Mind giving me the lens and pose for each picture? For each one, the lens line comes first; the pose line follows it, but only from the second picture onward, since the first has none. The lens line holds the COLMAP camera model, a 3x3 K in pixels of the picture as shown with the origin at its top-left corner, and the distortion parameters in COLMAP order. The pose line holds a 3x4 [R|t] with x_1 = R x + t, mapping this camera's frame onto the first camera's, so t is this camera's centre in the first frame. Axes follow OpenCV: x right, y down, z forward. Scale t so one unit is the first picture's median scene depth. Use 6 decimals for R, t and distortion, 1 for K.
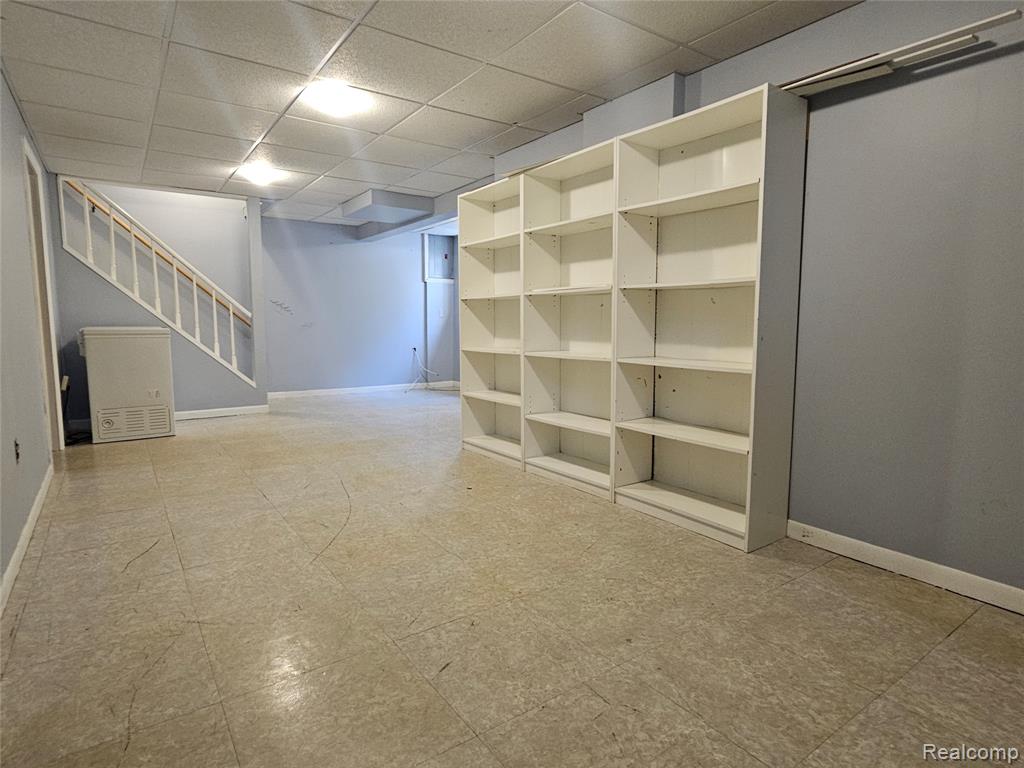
lens RADIAL K [[556.7, 0, 499.9], [0, 556.7, 383.5], [0, 0, 1]] dist [0.000719, -0.000052]
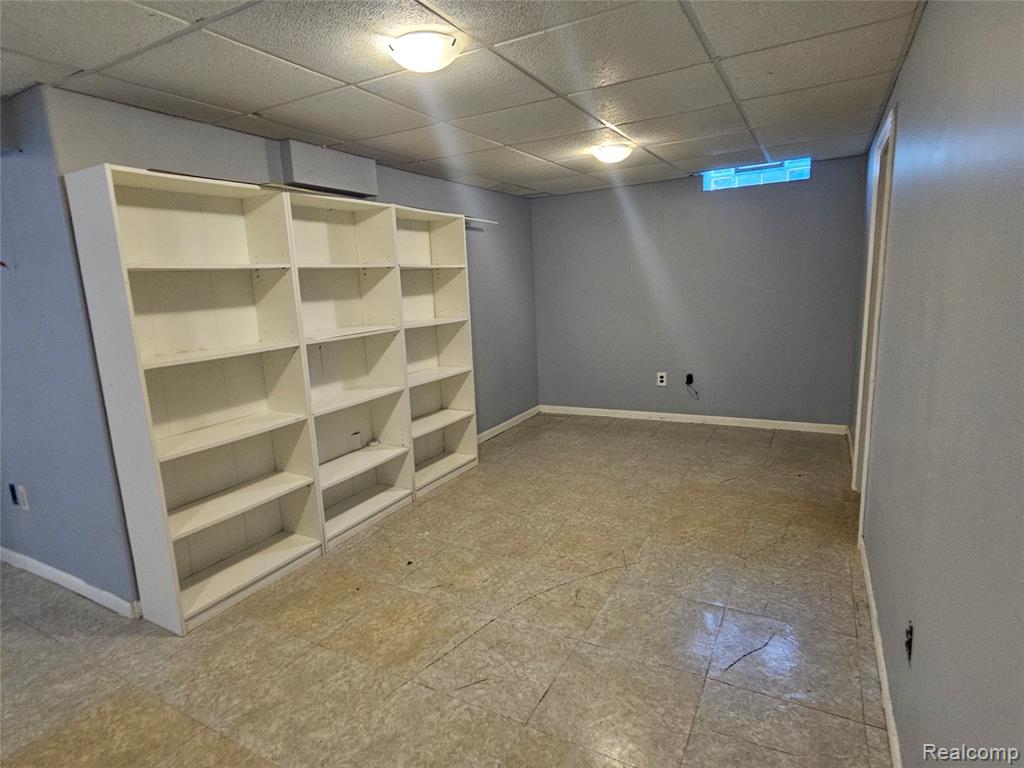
lens RADIAL K [[556.7, 0, 499.9], [0, 556.7, 383.5], [0, 0, 1]] dist [0.000719, -0.000052]
pose [[-0.435639, -0.143300, 0.888642, -1.048523], [0.146305, 0.962845, 0.226989, -0.322373], [-0.888152, 0.228898, -0.398487, 1.412078]]
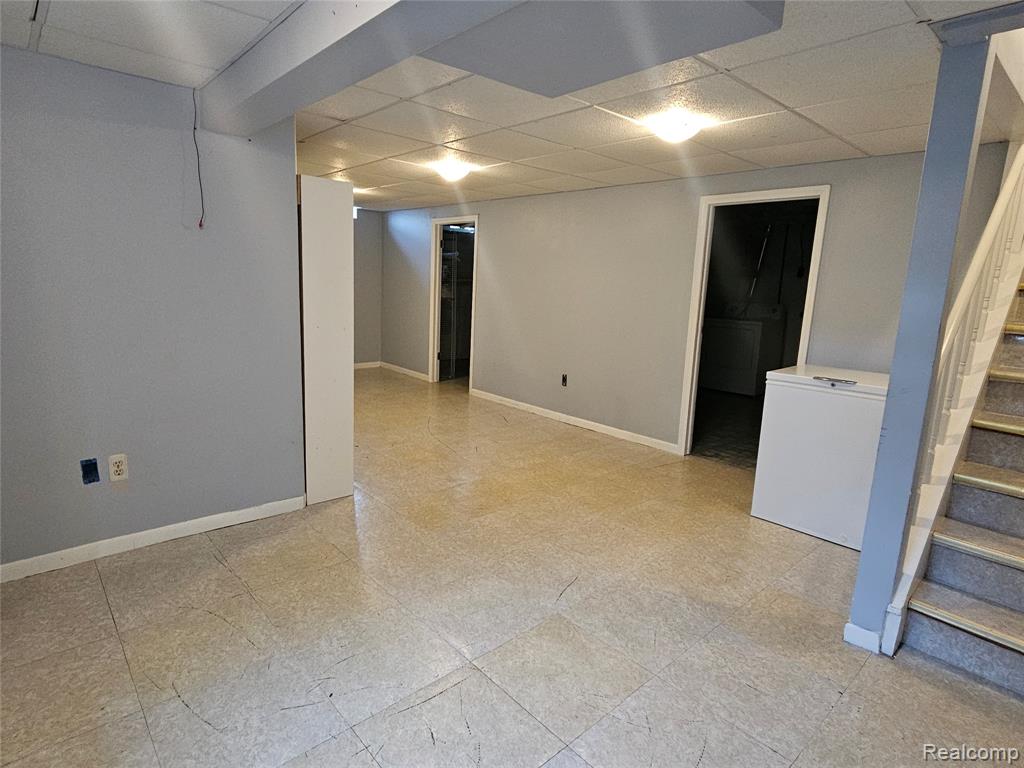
lens RADIAL K [[556.7, 0, 499.9], [0, 556.7, 383.5], [0, 0, 1]] dist [0.000719, -0.000052]
pose [[-0.992997, -0.007692, -0.117891, -0.297838], [-0.041996, 0.955686, 0.291377, -0.458676], [0.110425, 0.294287, -0.949316, 2.799130]]
